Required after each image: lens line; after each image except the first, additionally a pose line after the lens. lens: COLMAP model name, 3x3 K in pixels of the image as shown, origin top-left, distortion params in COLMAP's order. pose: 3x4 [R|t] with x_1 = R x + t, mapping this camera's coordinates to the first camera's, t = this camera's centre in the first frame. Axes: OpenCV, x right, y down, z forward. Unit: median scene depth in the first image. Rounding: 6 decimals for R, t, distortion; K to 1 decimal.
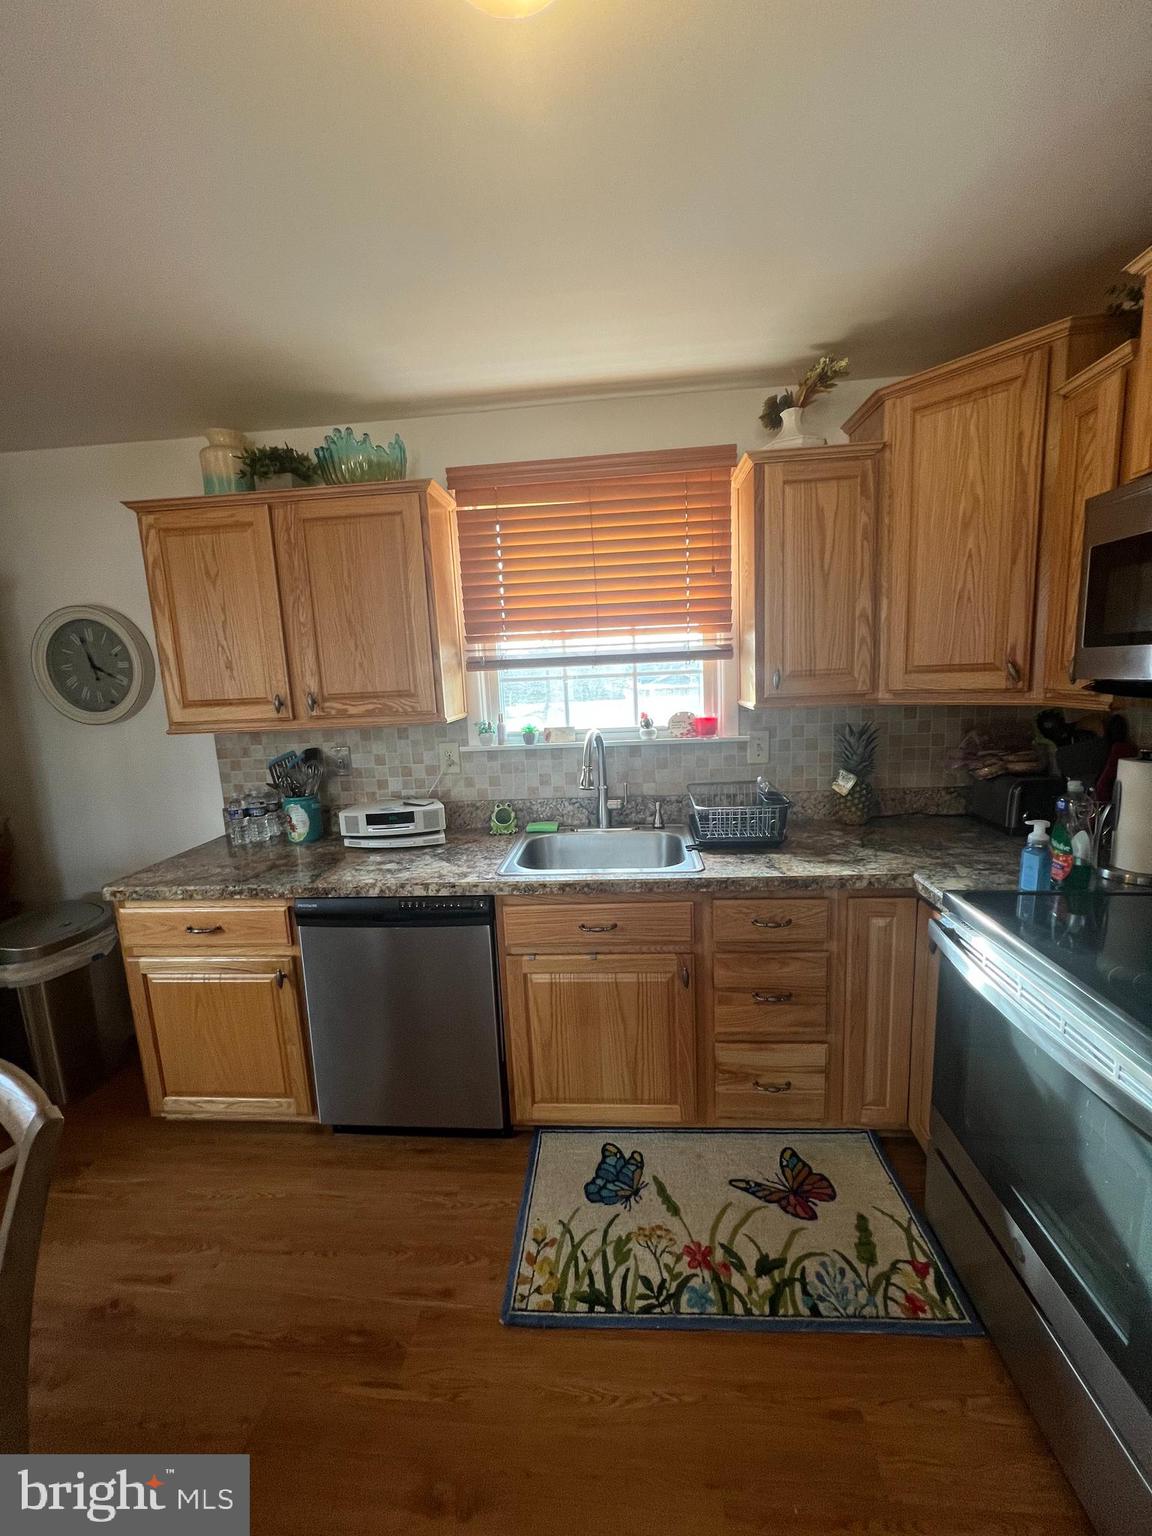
lens RADIAL K [[616.5, 0, 576.9], [0, 616.5, 767.3], [0, 0, 1]] dist [0.001075, -0.000217]
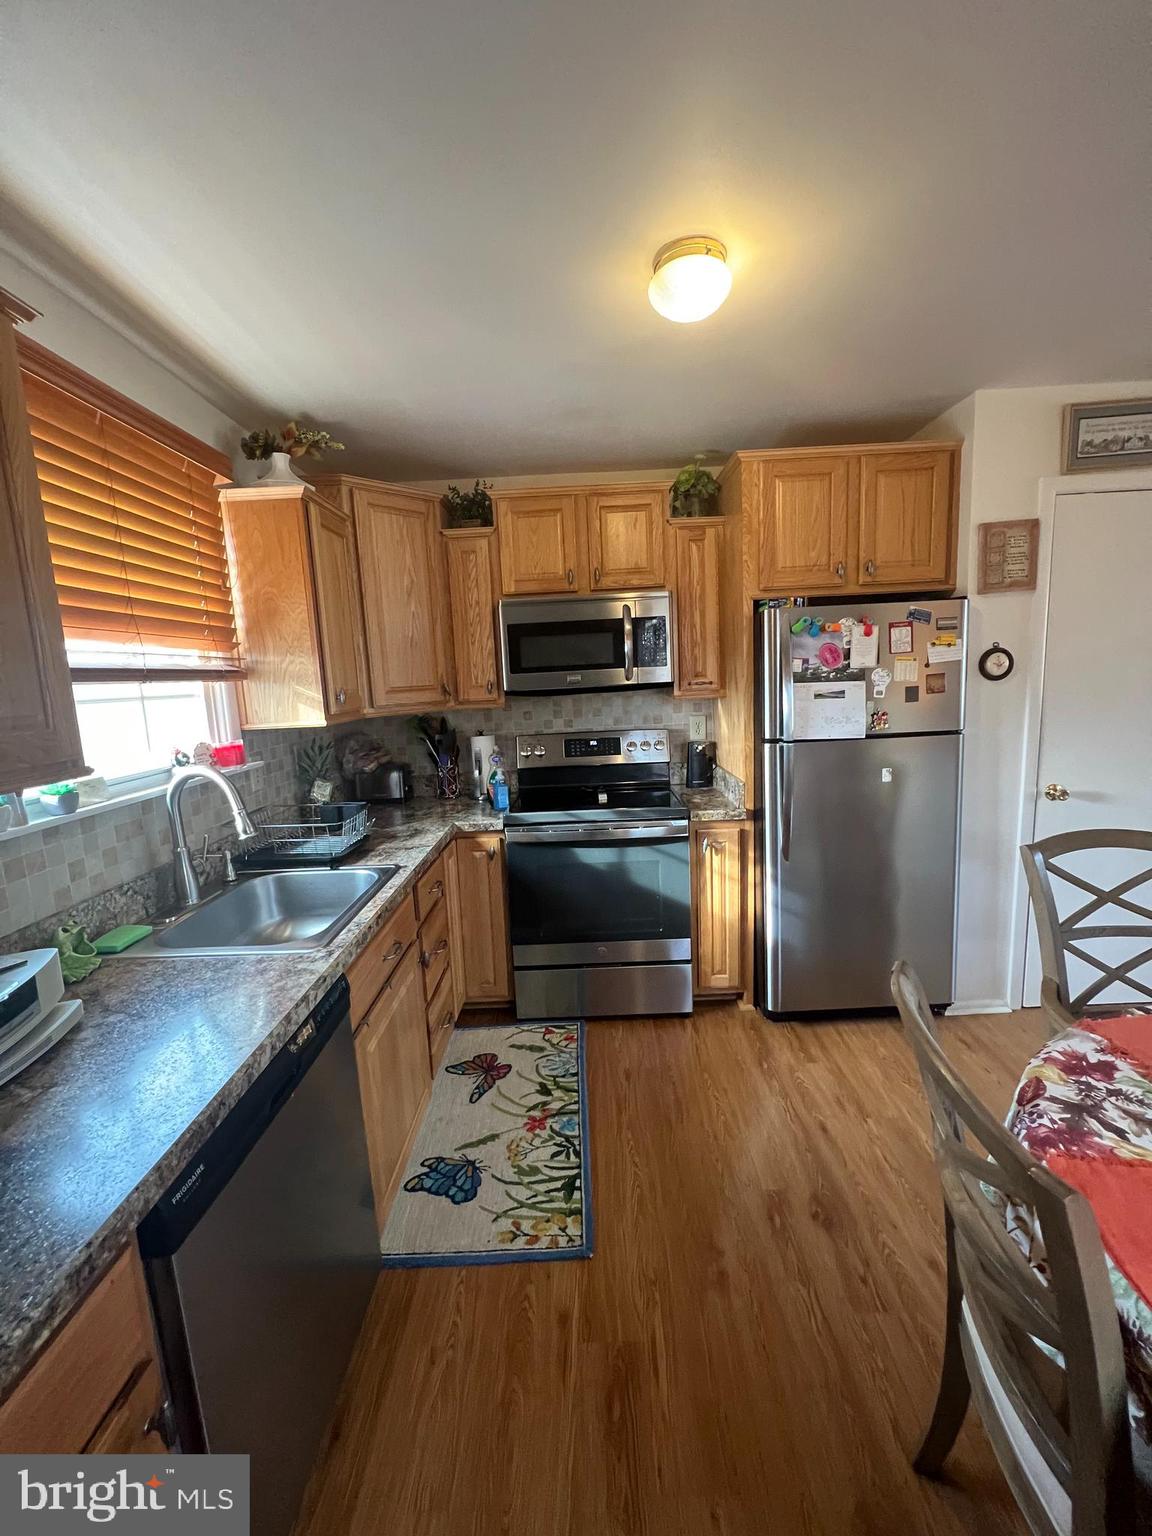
lens RADIAL K [[616.5, 0, 576.3], [0, 616.5, 766.6], [0, 0, 1]] dist [0.001075, -0.000217]
pose [[-0.063943, -0.098925, 0.993038, -1.002096], [0.203043, 0.972971, 0.110000, -0.068227], [-0.977080, 0.208664, -0.042129, 0.791457]]
